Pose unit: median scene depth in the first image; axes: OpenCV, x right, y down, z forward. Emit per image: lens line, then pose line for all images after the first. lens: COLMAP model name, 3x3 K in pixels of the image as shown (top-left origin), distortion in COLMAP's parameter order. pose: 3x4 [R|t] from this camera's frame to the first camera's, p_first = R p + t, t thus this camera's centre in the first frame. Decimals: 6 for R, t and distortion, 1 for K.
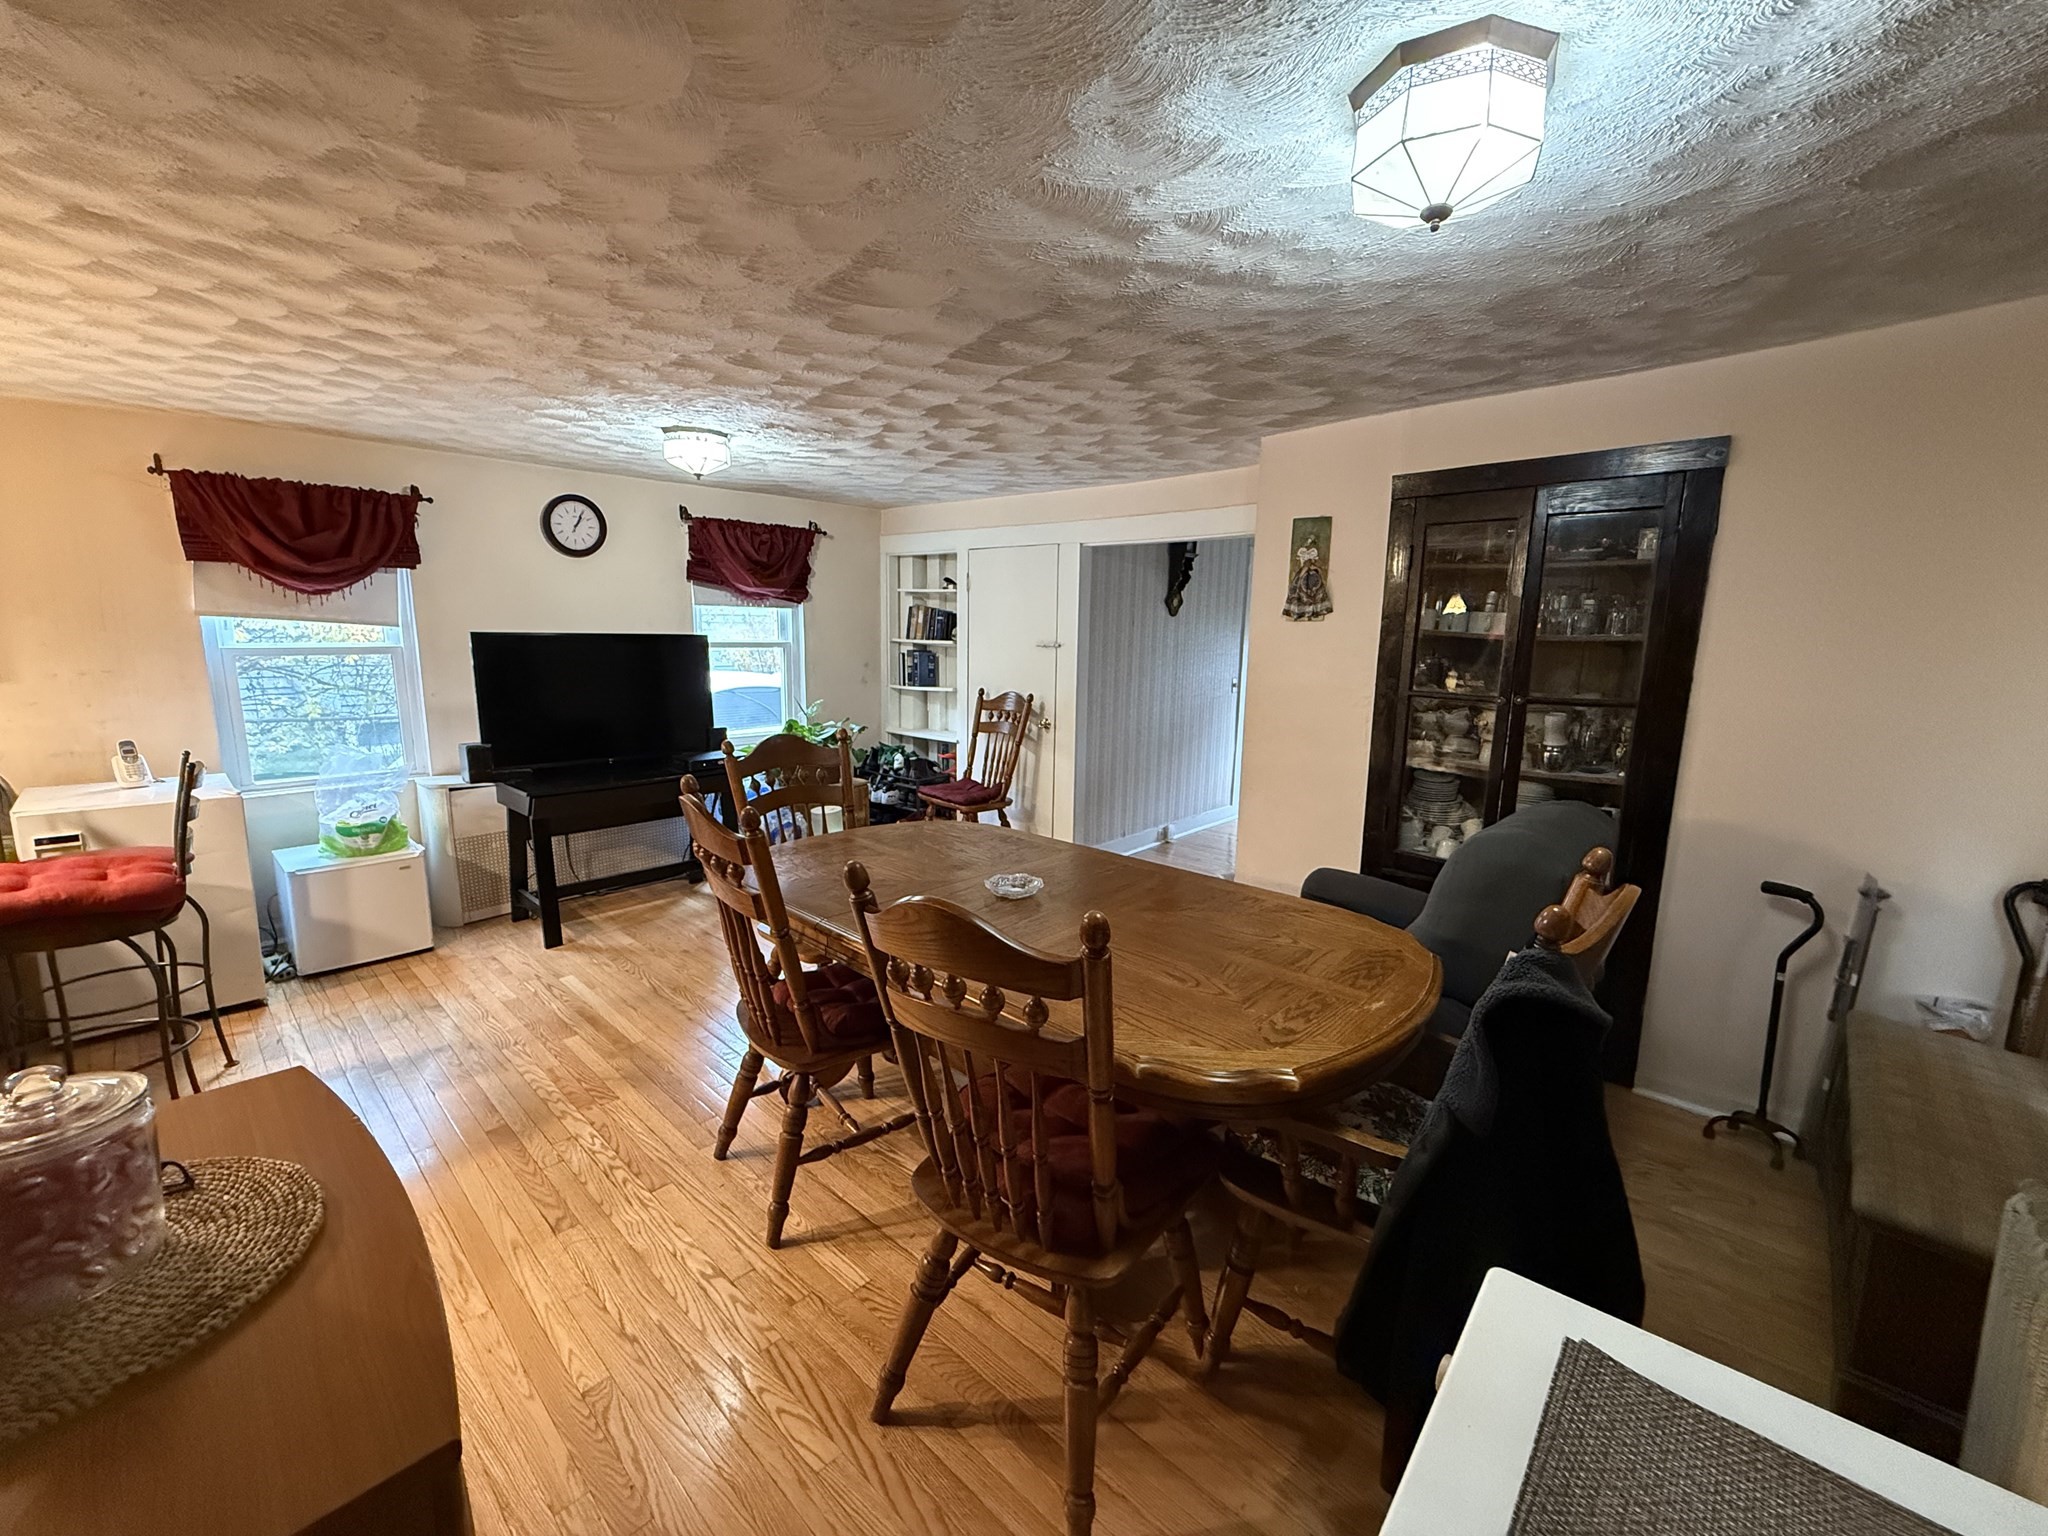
lens RADIAL K [[823.1, 0, 1022.0], [0, 823.1, 762.3], [0, 0, 1]] dist [-0.000316, 0.000254]
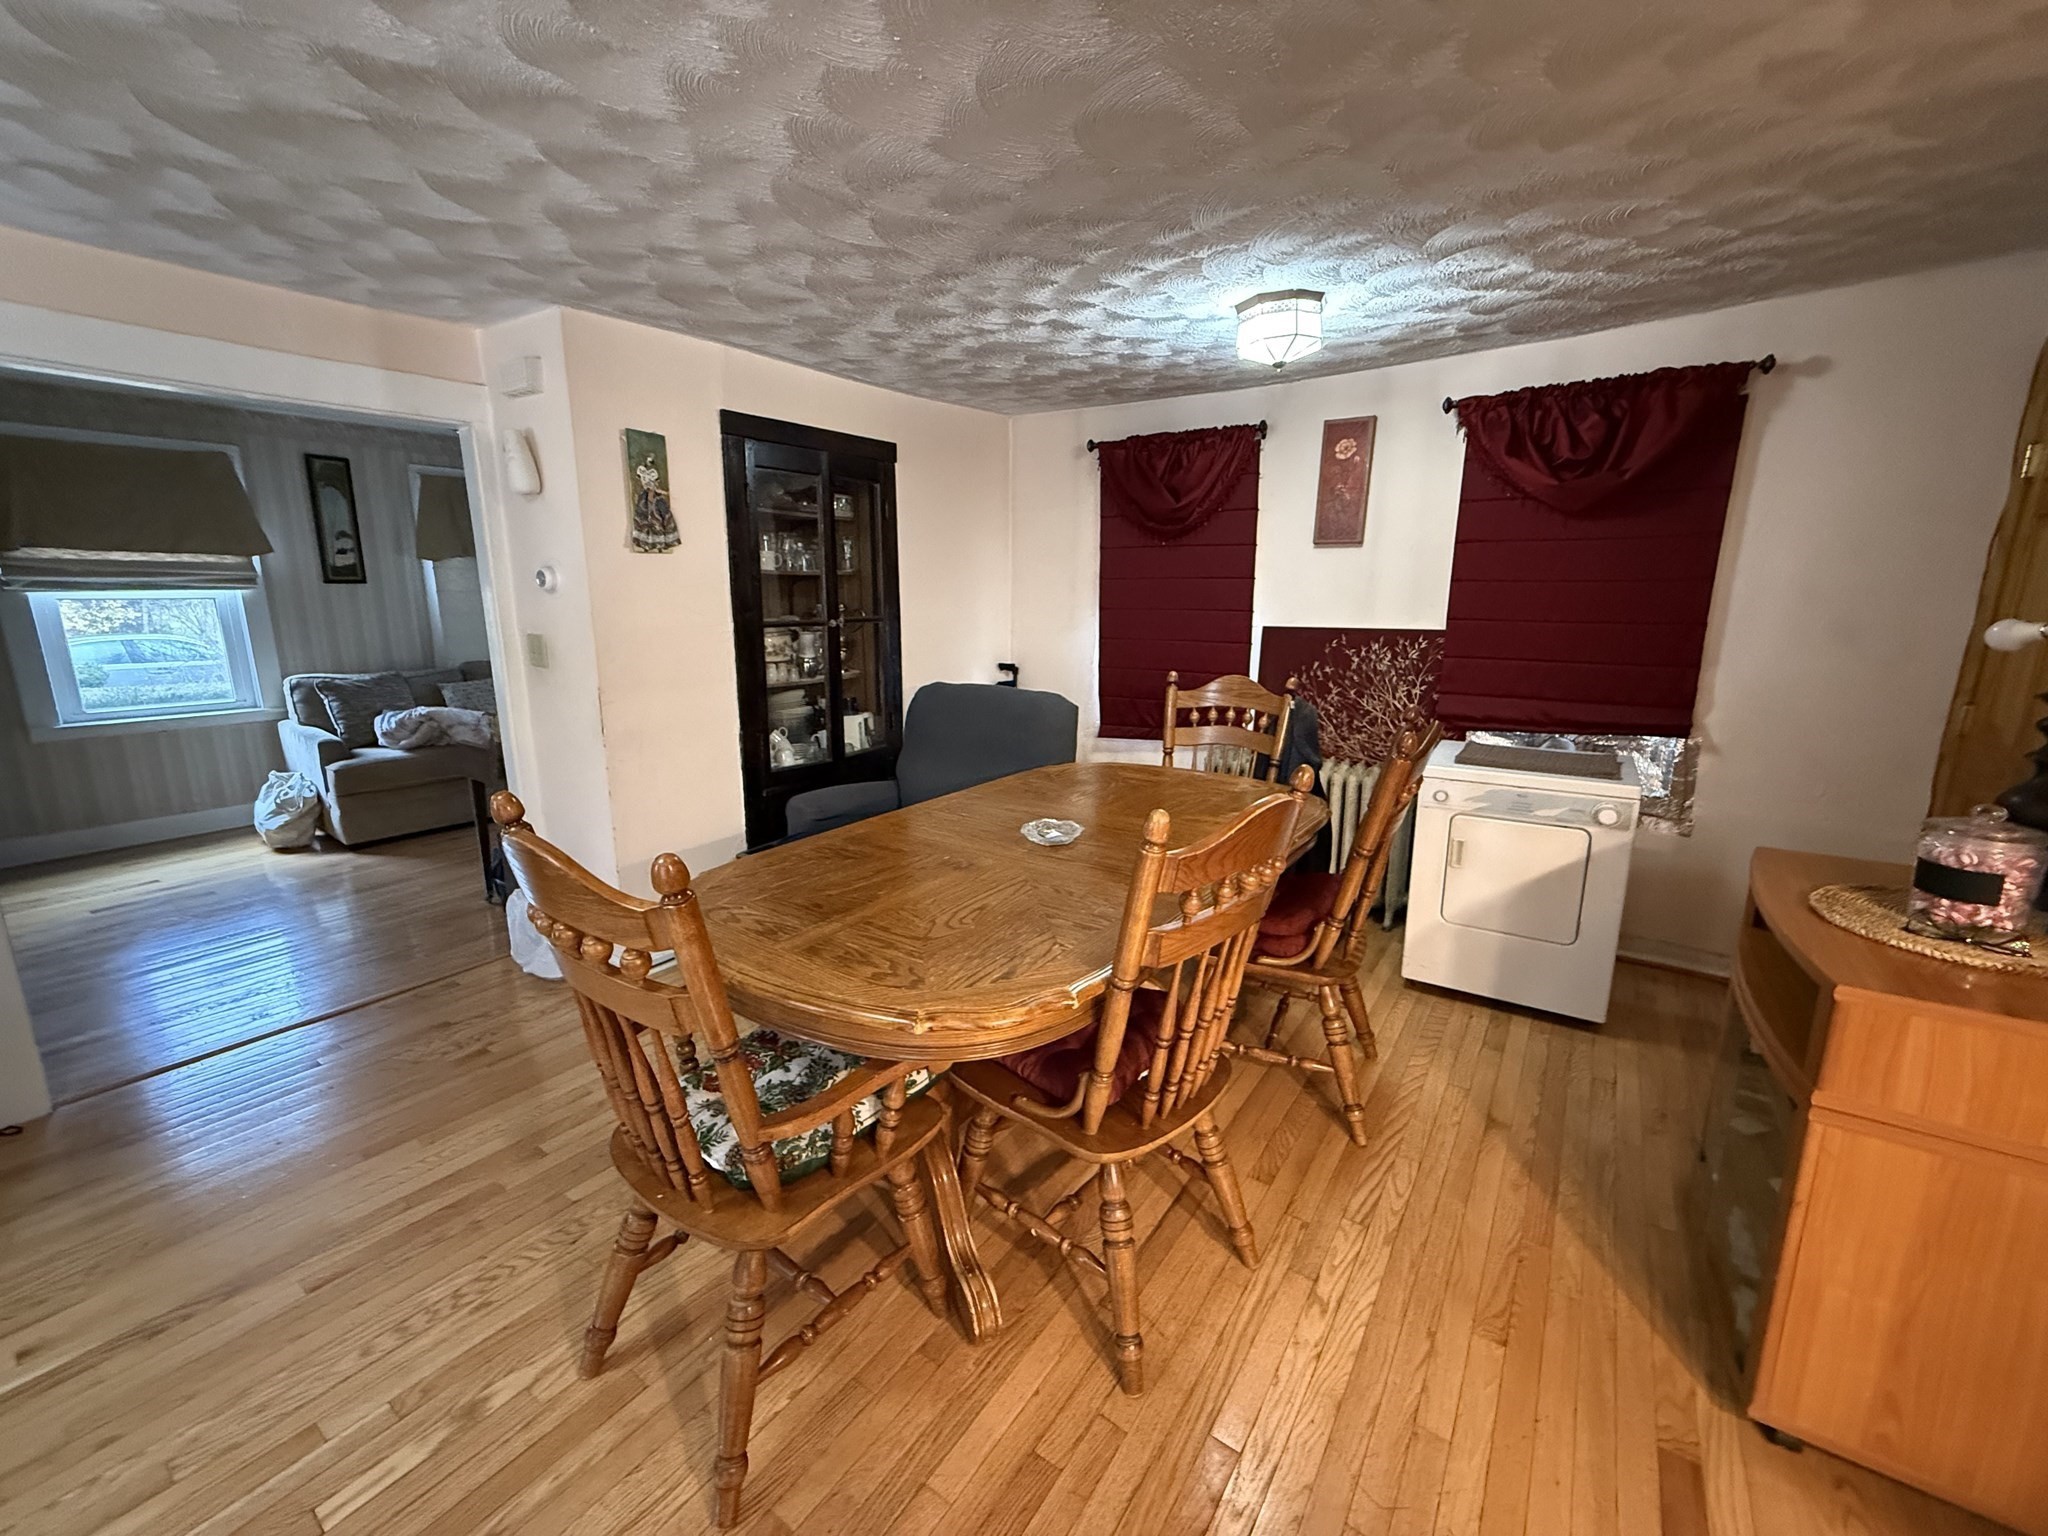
lens RADIAL K [[823.1, 0, 1022.0], [0, 823.1, 762.3], [0, 0, 1]] dist [-0.000316, 0.000254]
pose [[-0.138857, -0.218577, 0.965890, -0.620657], [0.154133, 0.958682, 0.239105, -0.109644], [-0.978244, 0.182077, -0.099430, 0.761564]]
